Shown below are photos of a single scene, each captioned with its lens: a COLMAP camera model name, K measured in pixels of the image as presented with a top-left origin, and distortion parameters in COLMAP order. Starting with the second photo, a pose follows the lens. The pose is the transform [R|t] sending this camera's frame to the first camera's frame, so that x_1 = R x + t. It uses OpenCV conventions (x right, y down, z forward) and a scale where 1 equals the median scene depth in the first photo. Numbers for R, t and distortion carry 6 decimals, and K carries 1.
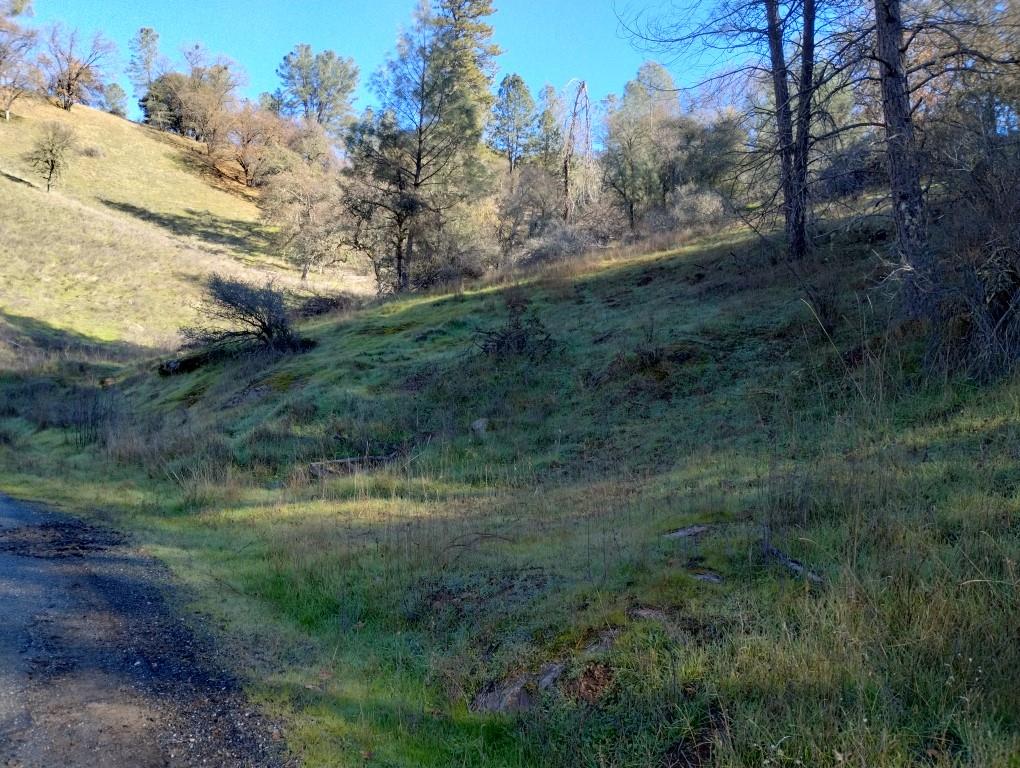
lens RADIAL K [[841.2, 0, 501.9], [0, 841.2, 379.9], [0, 0, 1]] dist [0.068900, -0.085000]
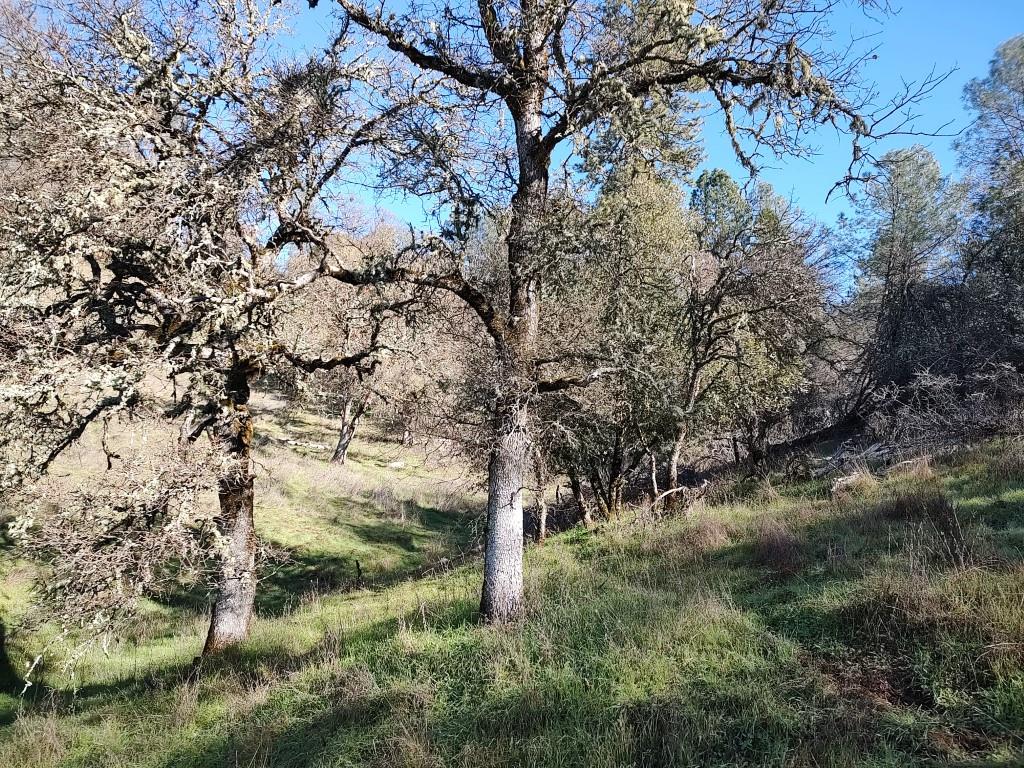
lens RADIAL K [[729.1, 0, 508.9], [0, 729.1, 383.7], [0, 0, 1]] dist [0.018660, -0.007524]
pose [[0.975313, -0.013426, -0.220418, -0.030340], [-0.030140, 0.980716, -0.193100, -0.075407], [0.218760, 0.194977, 0.956101, 0.548152]]
